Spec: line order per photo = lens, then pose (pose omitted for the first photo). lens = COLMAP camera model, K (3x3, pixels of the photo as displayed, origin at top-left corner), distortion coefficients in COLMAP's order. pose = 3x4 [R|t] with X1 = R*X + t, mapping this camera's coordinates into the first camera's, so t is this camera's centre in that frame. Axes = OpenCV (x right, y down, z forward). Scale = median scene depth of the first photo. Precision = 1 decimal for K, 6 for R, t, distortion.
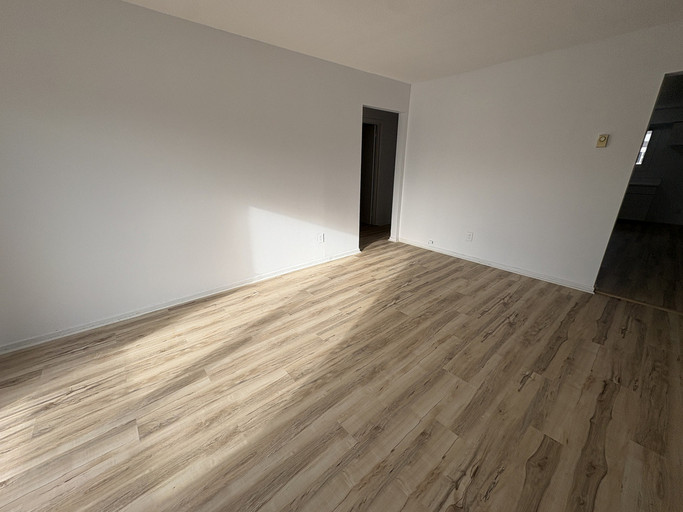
lens RADIAL K [[271.4, 0, 340.1], [0, 271.4, 255.8], [0, 0, 1]] dist [0.002696, -0.000473]
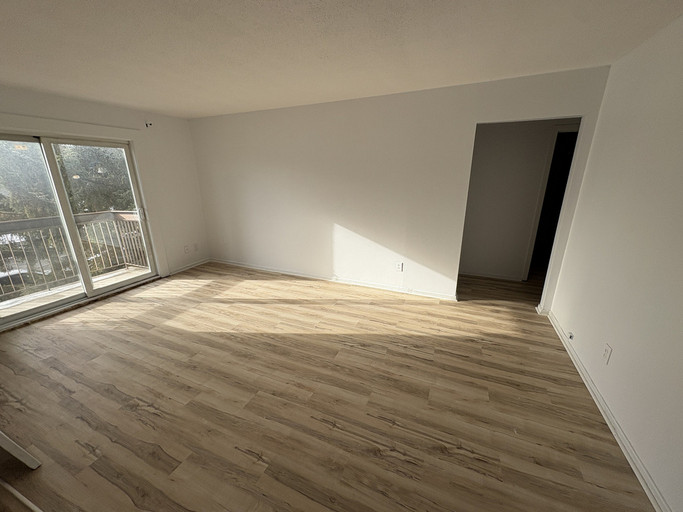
lens RADIAL K [[271.4, 0, 341.0], [0, 271.4, 255.0], [0, 0, 1]] dist [0.002696, -0.000473]
pose [[0.430587, 0.252482, -0.866514, 1.019710], [-0.285411, 0.948898, 0.134660, -0.264904], [0.856233, 0.189330, 0.480645, 0.501458]]
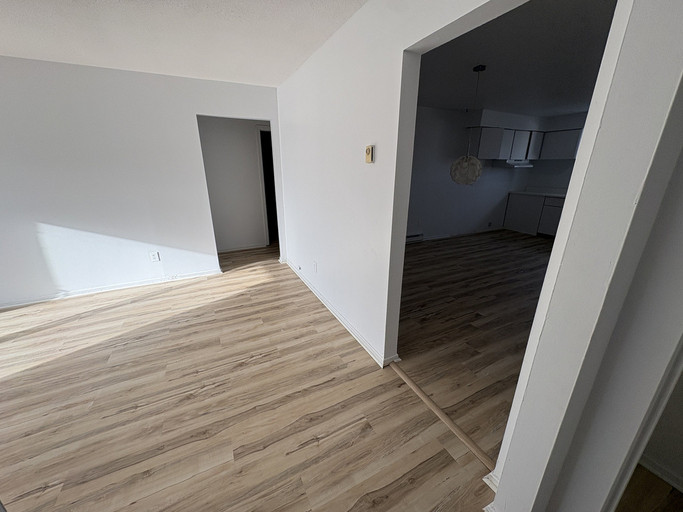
lens RADIAL K [[271.4, 0, 340.9], [0, 271.4, 254.7], [0, 0, 1]] dist [0.002696, -0.000473]
pose [[0.970740, 0.069247, -0.229931, 1.158752], [-0.072850, 0.997317, -0.007208, -0.168181], [0.228815, 0.023748, 0.973180, 0.338107]]
